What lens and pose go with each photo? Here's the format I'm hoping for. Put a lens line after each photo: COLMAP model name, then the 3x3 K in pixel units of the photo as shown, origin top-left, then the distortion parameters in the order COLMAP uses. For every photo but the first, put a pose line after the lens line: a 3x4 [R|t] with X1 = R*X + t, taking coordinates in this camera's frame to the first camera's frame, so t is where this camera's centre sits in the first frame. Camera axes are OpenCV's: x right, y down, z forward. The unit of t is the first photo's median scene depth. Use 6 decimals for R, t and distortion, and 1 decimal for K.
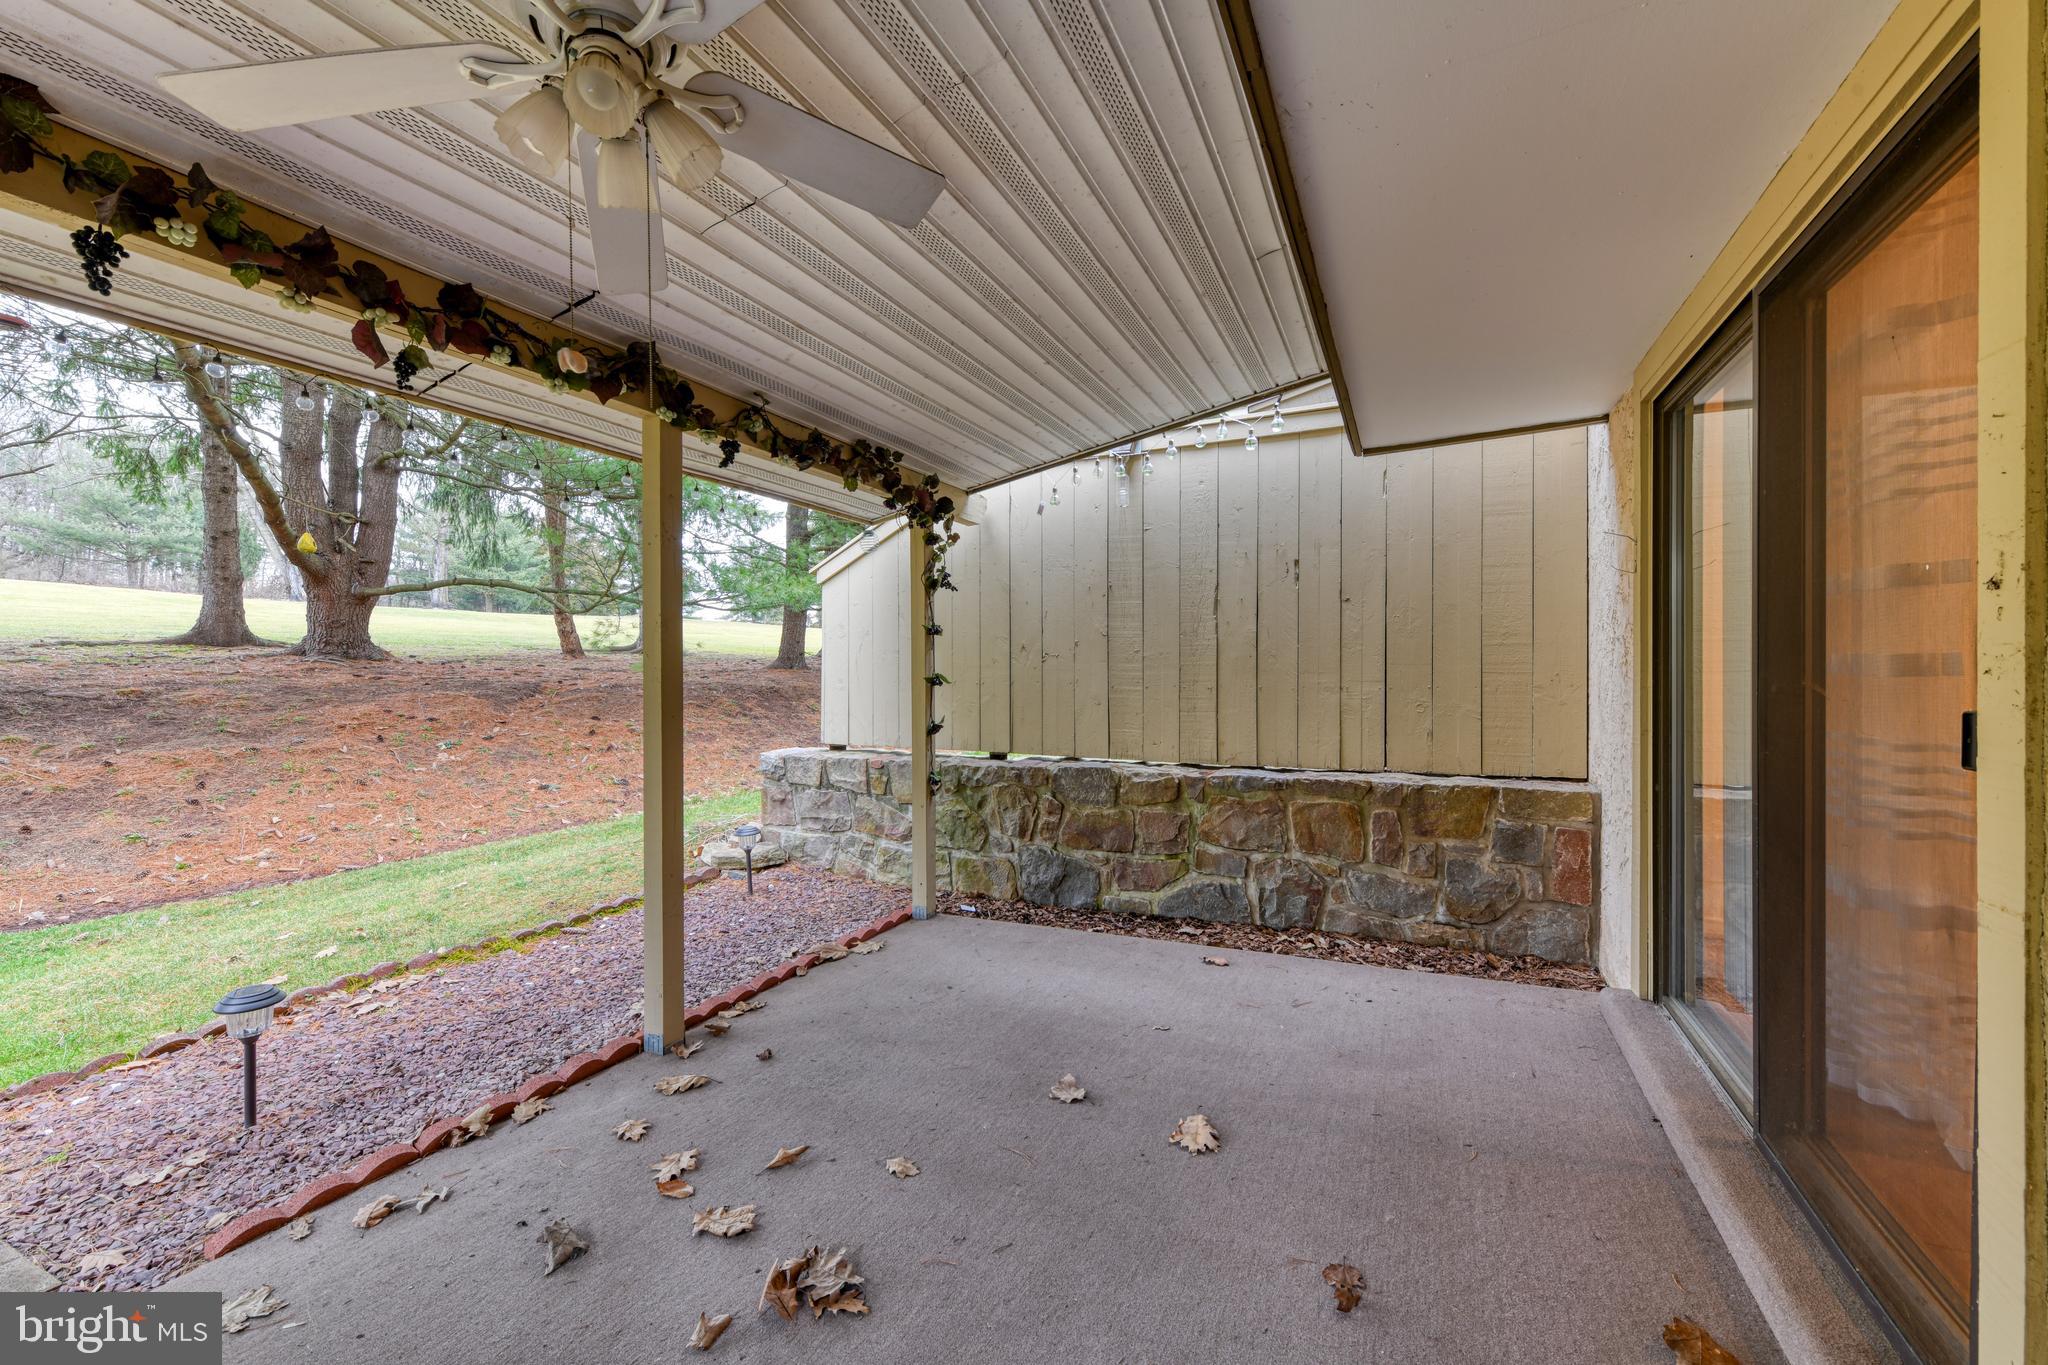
lens RADIAL K [[815.9, 0, 1025.9], [0, 815.9, 679.2], [0, 0, 1]] dist [-0.003349, -0.000264]
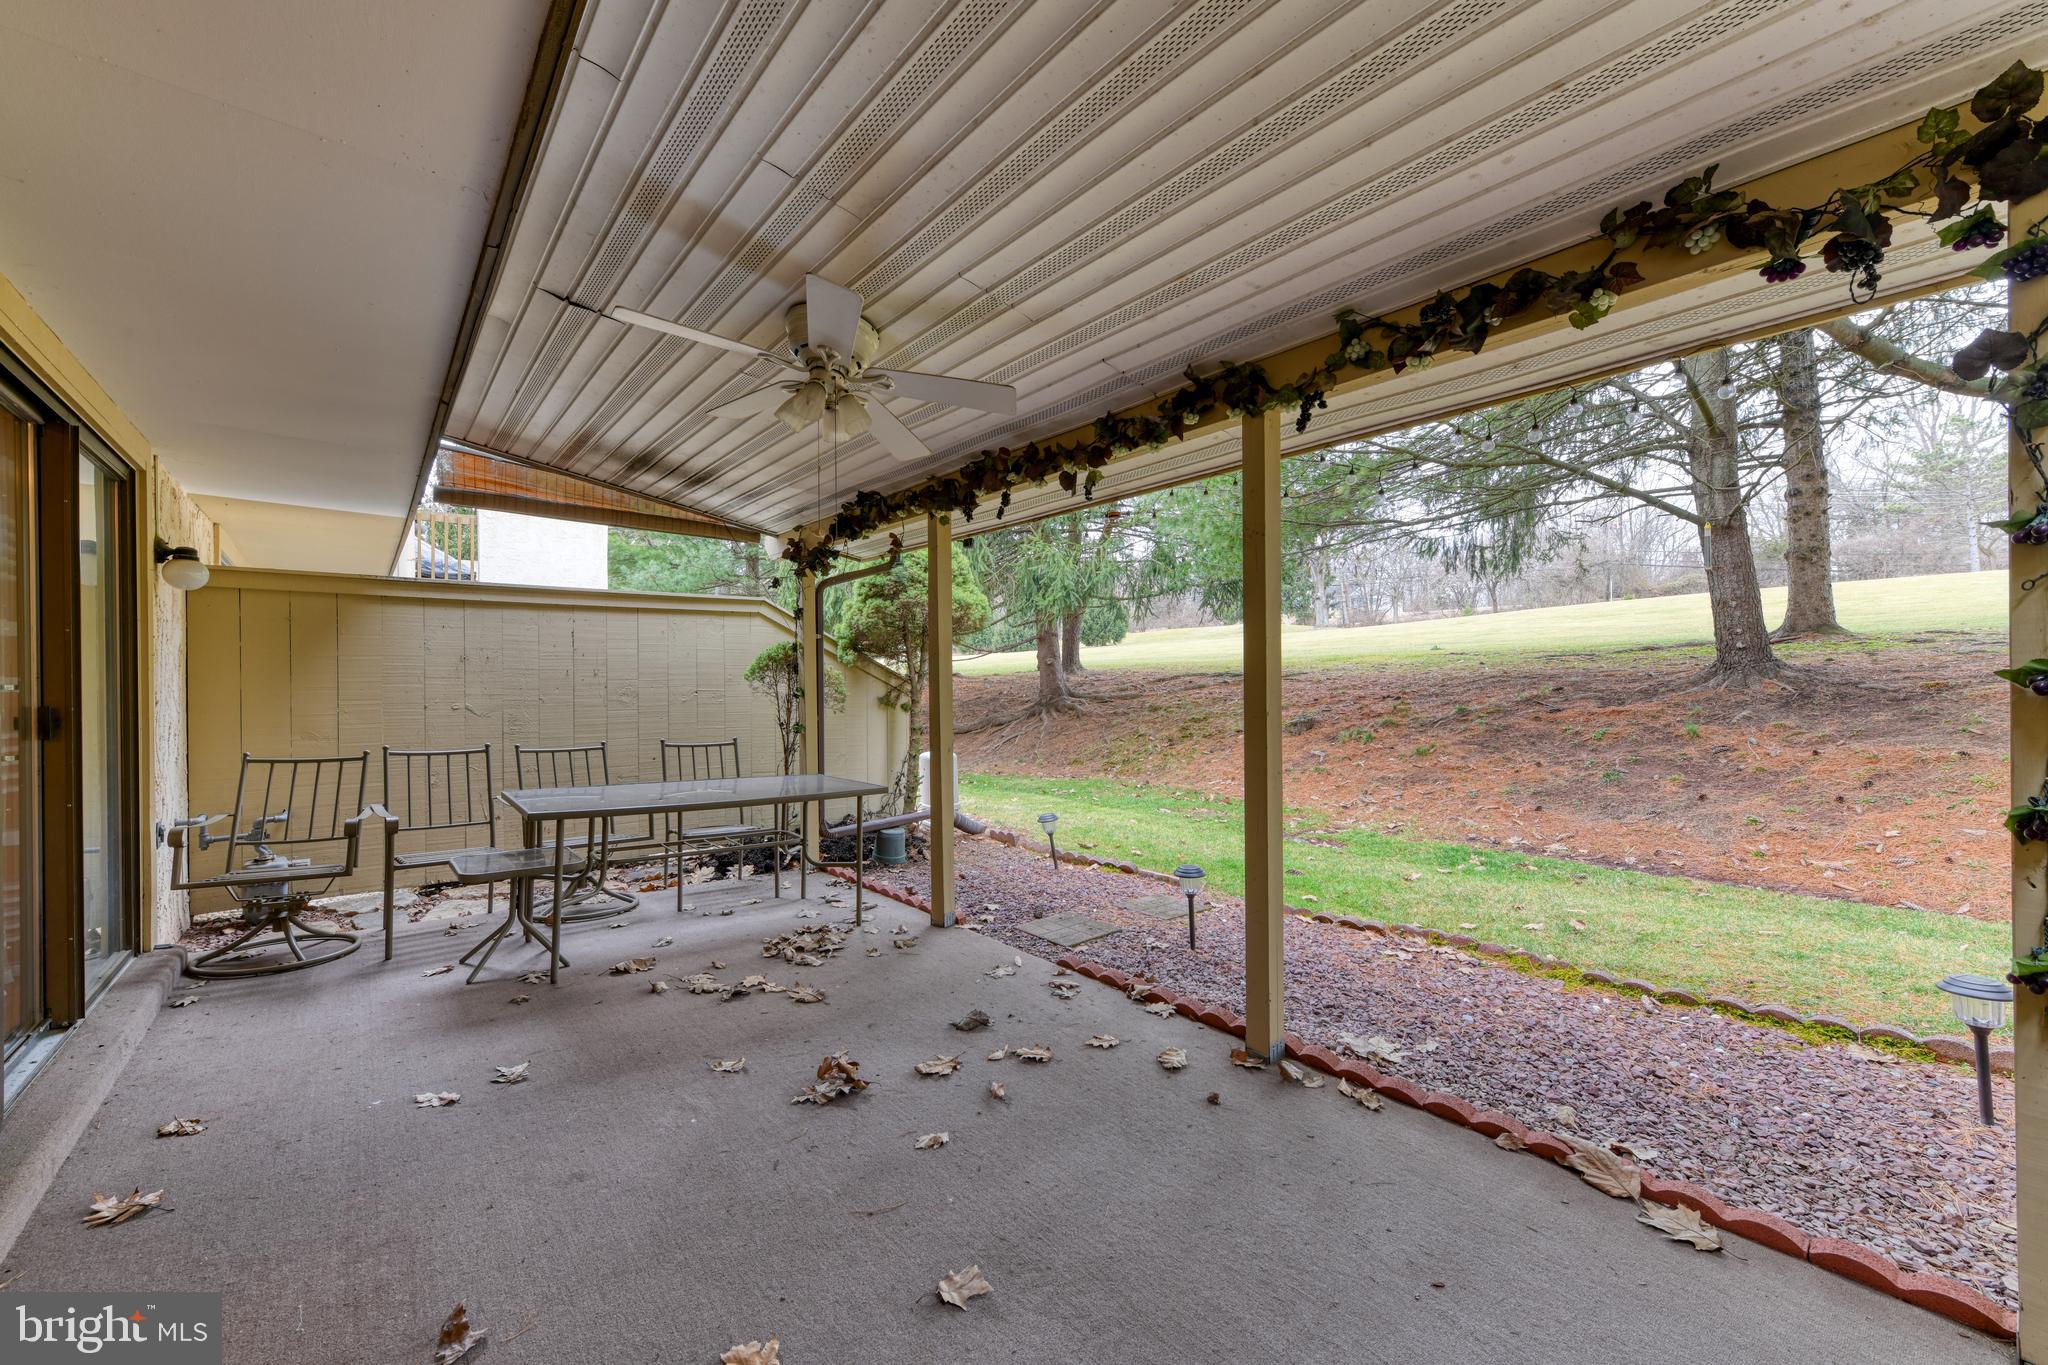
lens RADIAL K [[815.9, 0, 1026.3], [0, 815.9, 684.3], [0, 0, 1]] dist [-0.003349, -0.000264]
pose [[-0.432606, 0.014108, -0.901473, 0.550745], [0.009647, 0.999893, 0.011019, -0.007328], [0.901532, -0.003929, -0.432695, 1.154791]]
